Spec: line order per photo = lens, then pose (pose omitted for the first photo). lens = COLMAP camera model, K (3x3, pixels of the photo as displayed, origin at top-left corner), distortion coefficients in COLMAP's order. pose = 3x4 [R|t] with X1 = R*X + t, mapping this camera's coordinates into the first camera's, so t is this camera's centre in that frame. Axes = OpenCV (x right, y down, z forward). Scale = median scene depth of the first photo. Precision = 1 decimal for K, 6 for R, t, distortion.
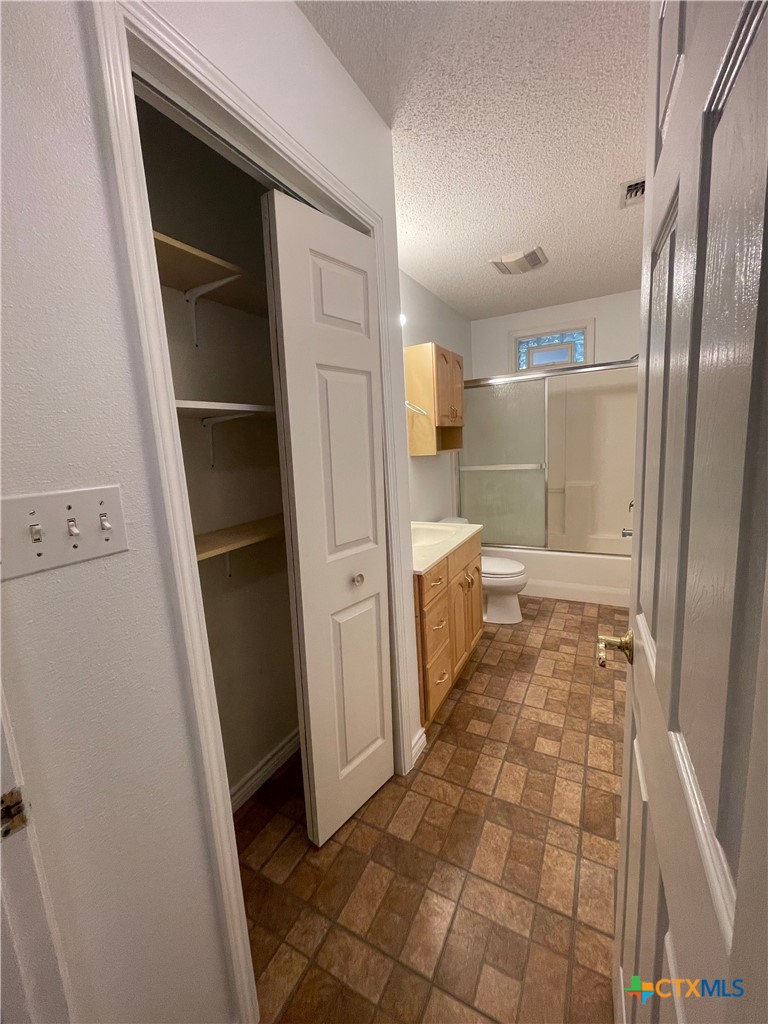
lens RADIAL K [[417.6, 0, 392.8], [0, 417.6, 505.0], [0, 0, 1]] dist [0.021034, -0.000559]
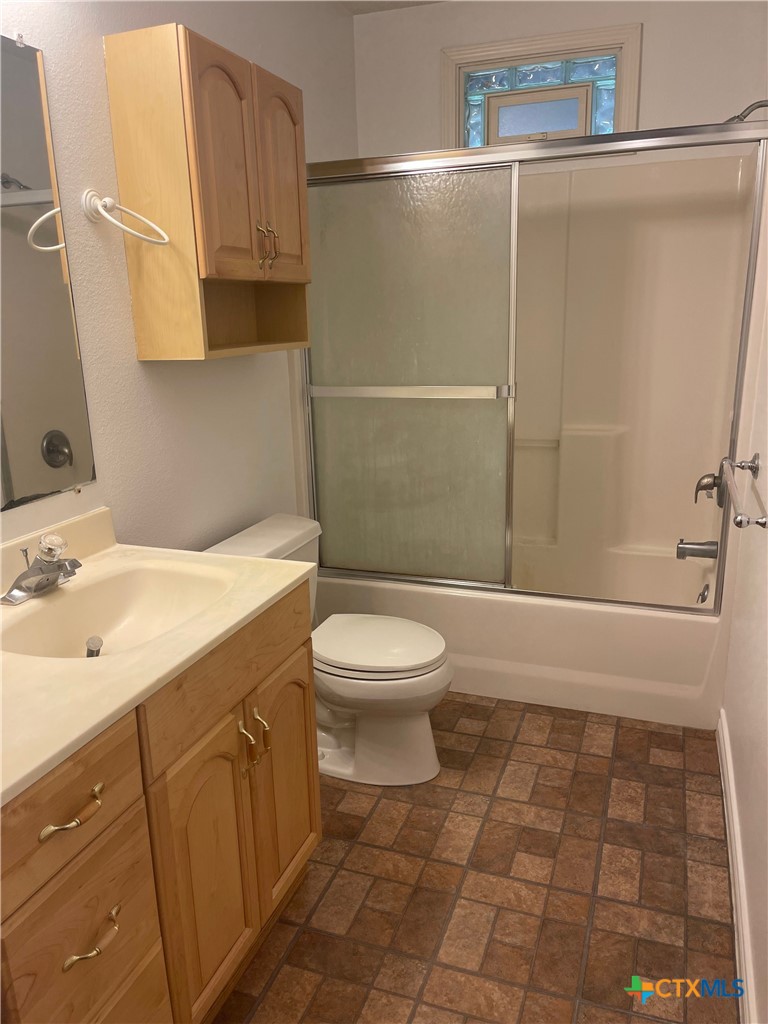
lens RADIAL K [[744.5, 0, 380.0], [0, 744.5, 512.8], [0, 0, 1]] dist [0.008952, -0.009953]
pose [[0.992901, 0.000100, 0.118944, 0.155558], [-0.013088, 0.994019, 0.108418, -0.053224], [-0.118222, -0.109205, 0.986964, 0.293809]]
